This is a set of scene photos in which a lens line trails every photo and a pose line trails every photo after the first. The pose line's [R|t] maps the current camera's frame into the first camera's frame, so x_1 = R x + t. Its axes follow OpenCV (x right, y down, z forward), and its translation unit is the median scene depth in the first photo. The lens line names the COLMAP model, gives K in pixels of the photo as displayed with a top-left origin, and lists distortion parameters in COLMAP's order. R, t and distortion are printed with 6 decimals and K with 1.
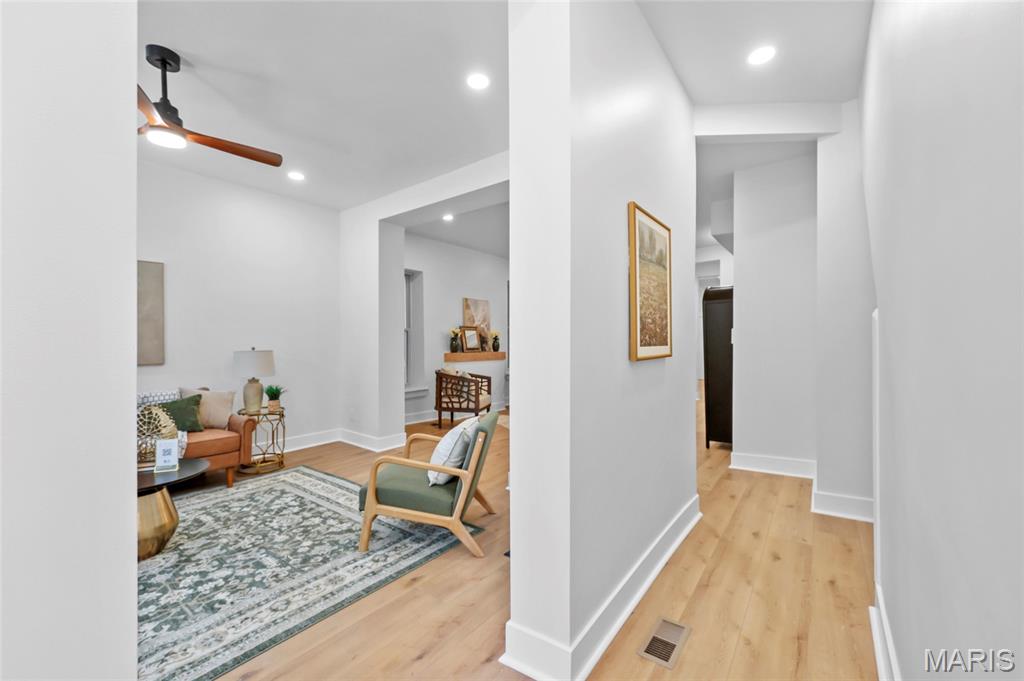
lens RADIAL K [[414.3, 0, 514.3], [0, 414.3, 341.5], [0, 0, 1]] dist [0.001922, -0.000985]
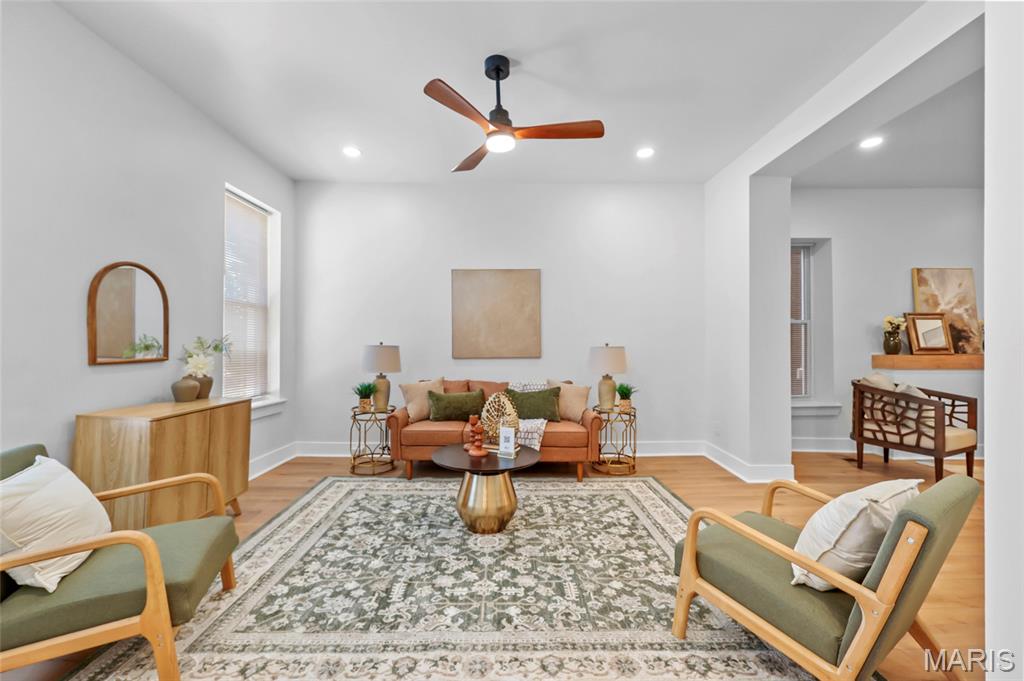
lens RADIAL K [[414.3, 0, 508.4], [0, 414.3, 342.3], [0, 0, 1]] dist [0.001922, -0.000985]
pose [[0.608691, 0.000115, -0.793408, 0.005299], [0.001598, 0.999998, 0.001370, 0.008304], [0.793406, -0.002101, 0.608689, 0.181553]]
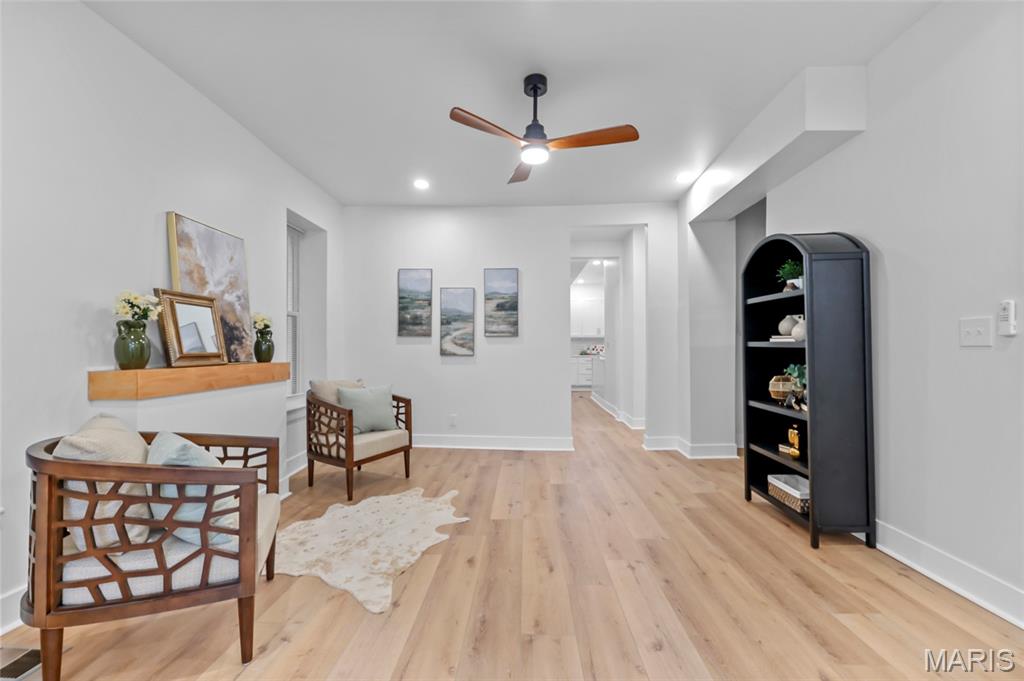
lens RADIAL K [[414.3, 0, 512.7], [0, 414.3, 343.9], [0, 0, 1]] dist [0.001922, -0.000985]
pose [[0.822680, 0.002950, 0.568497, -0.118856], [0.002530, 0.999958, -0.008850, 0.015251], [-0.568499, 0.008720, 0.822637, 0.790570]]
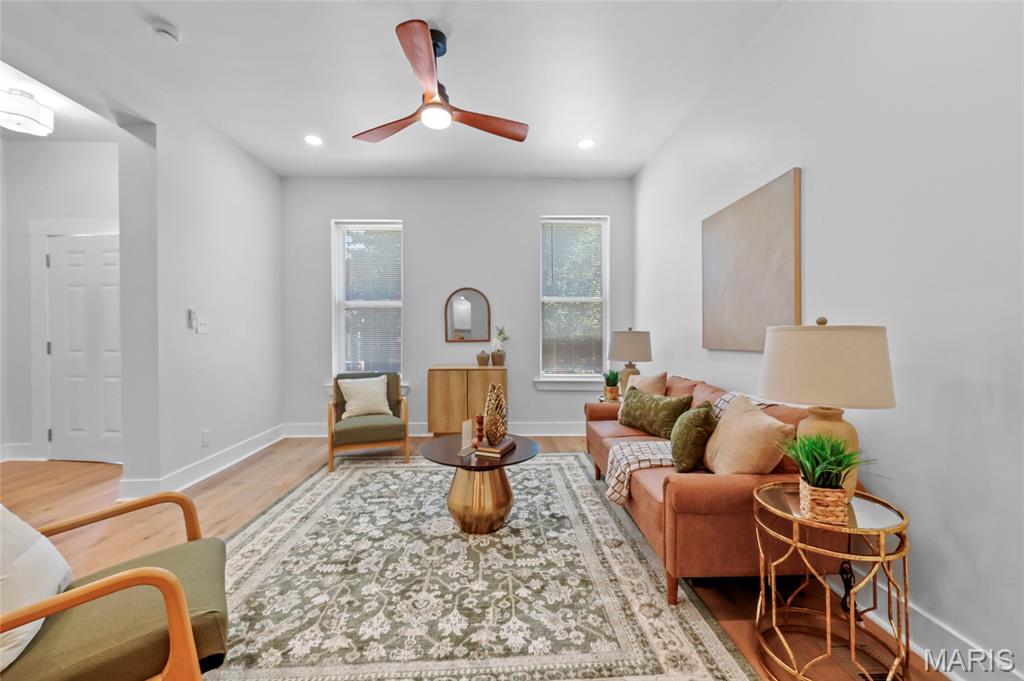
lens RADIAL K [[414.3, 0, 511.6], [0, 414.3, 336.4], [0, 0, 1]] dist [0.001922, -0.000985]
pose [[-0.778239, 0.002426, -0.627963, -0.164596], [0.004454, 0.999989, -0.001656, 0.024363], [0.627952, -0.004085, -0.778241, 0.920608]]
